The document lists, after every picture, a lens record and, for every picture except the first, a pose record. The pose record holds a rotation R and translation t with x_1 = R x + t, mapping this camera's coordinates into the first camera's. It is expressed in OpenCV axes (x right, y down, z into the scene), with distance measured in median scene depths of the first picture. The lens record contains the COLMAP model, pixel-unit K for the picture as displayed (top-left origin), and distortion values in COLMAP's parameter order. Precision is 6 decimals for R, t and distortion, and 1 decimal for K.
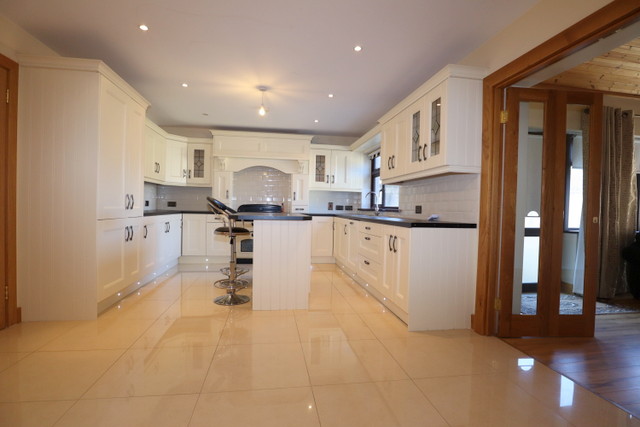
lens RADIAL K [[320.0, 0, 318.2], [0, 320.0, 211.1], [0, 0, 1]] dist [-0.041943, 0.009120]
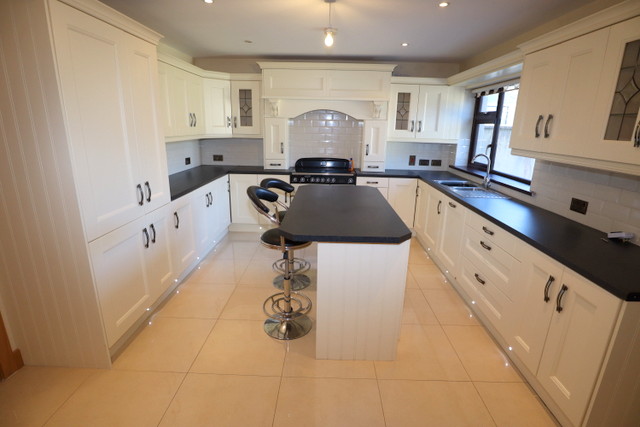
lens RADIAL K [[320.0, 0, 320.6], [0, 320.0, 215.0], [0, 0, 1]] dist [-0.041943, 0.009120]
pose [[0.984581, 0.044265, -0.169238, -0.051402], [0.000064, 0.967364, 0.253390, -0.097753], [0.174931, -0.249494, 0.952445, 0.230237]]
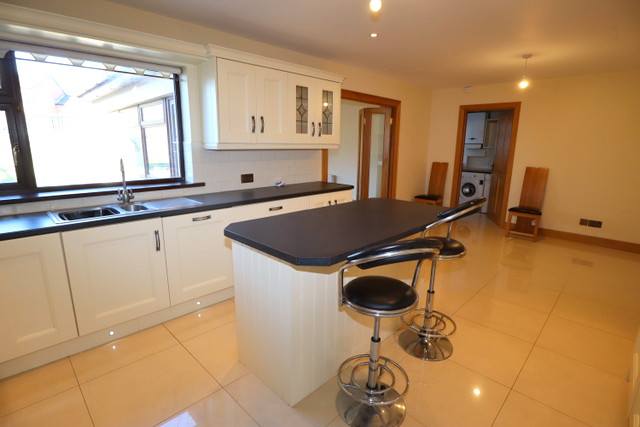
lens RADIAL K [[320.0, 0, 318.1], [0, 320.0, 215.5], [0, 0, 1]] dist [-0.041943, 0.009120]
pose [[-0.601109, -0.188389, 0.776645, -0.375966], [-0.008600, 0.973287, 0.229432, -0.078649], [-0.799120, 0.131234, -0.586672, 0.962988]]
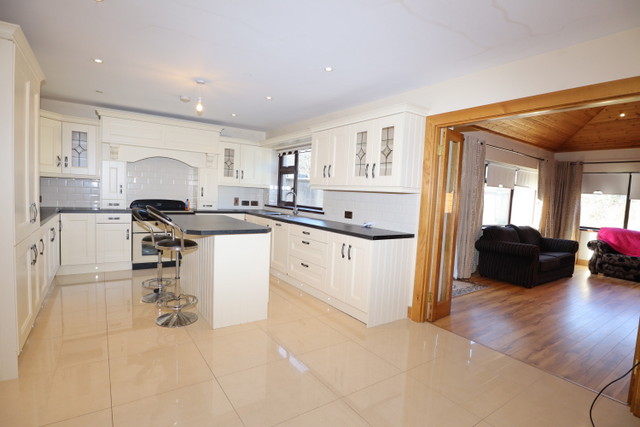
lens RADIAL K [[320.0, 0, 318.3], [0, 320.0, 213.1], [0, 0, 1]] dist [-0.041943, 0.009120]
pose [[0.901670, -0.007726, 0.432356, -0.183901], [-0.021954, 0.997733, 0.063613, -0.055486], [-0.431867, -0.066850, 0.899456, 0.024189]]
